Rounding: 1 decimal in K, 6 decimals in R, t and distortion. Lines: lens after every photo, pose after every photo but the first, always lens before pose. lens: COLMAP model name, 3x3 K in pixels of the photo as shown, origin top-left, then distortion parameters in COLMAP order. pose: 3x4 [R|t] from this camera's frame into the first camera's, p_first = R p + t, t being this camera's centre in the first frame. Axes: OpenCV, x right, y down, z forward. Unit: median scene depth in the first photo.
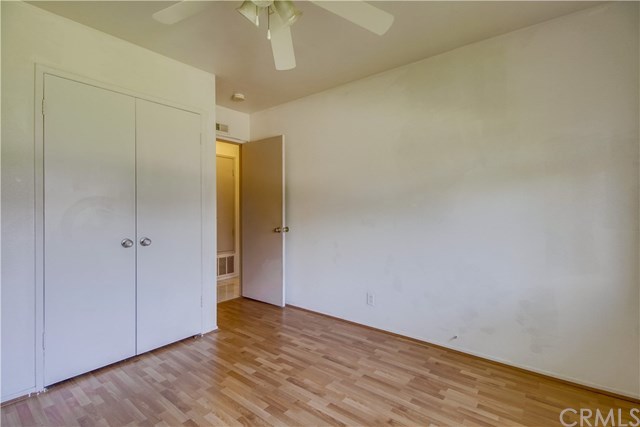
lens RADIAL K [[302.8, 0, 320.0], [0, 302.8, 213.5], [0, 0, 1]] dist [0.022641, -0.016994]
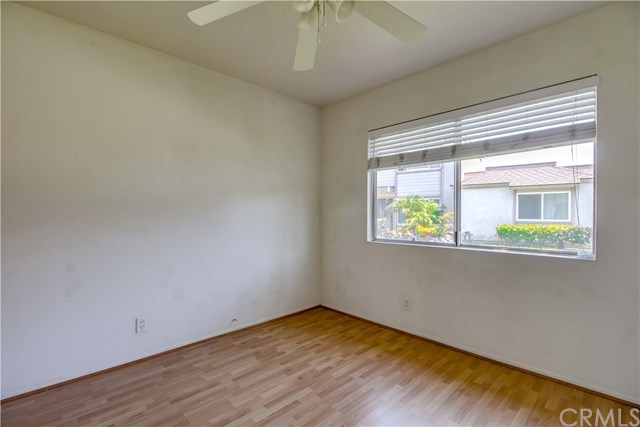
lens RADIAL K [[302.8, 0, 320.0], [0, 302.8, 213.5], [0, 0, 1]] dist [0.022641, -0.016994]
pose [[0.112434, 0.002214, 0.993657, -0.784141], [0.010965, 0.999934, -0.003469, -0.009944], [-0.993599, 0.011286, 0.112402, 0.569534]]
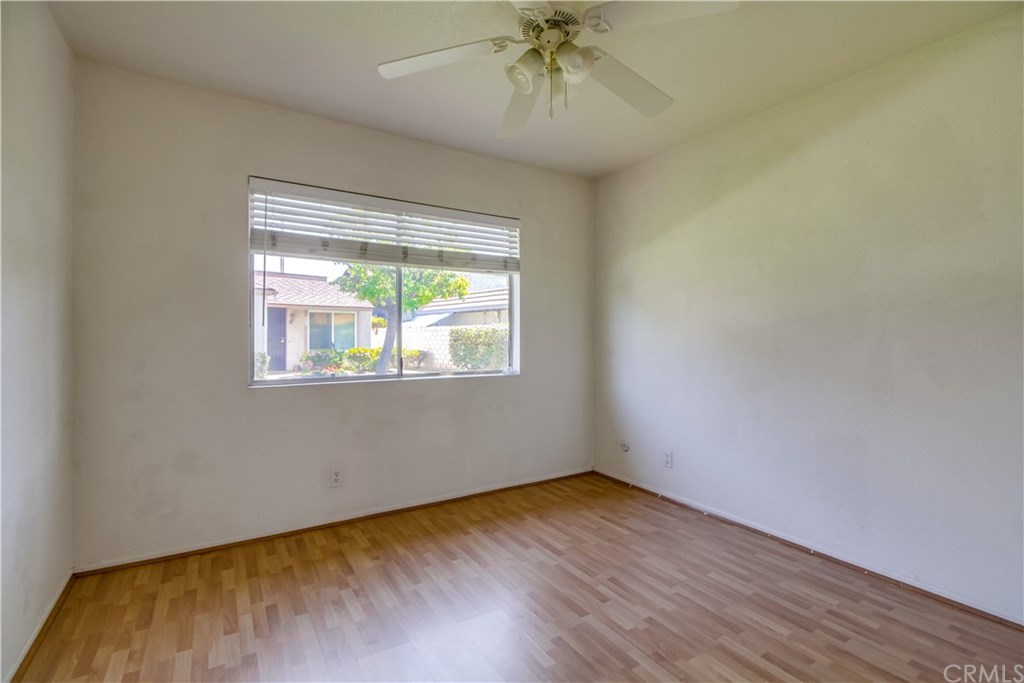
lens RADIAL K [[465.3, 0, 512.0], [0, 465.3, 341.5], [0, 0, 1]] dist [0.019806, -0.014433]
pose [[-0.950917, 0.012347, 0.309201, -0.292306], [0.013624, 0.999905, 0.001972, 0.013759], [-0.309147, 0.006088, -0.950995, 1.407775]]
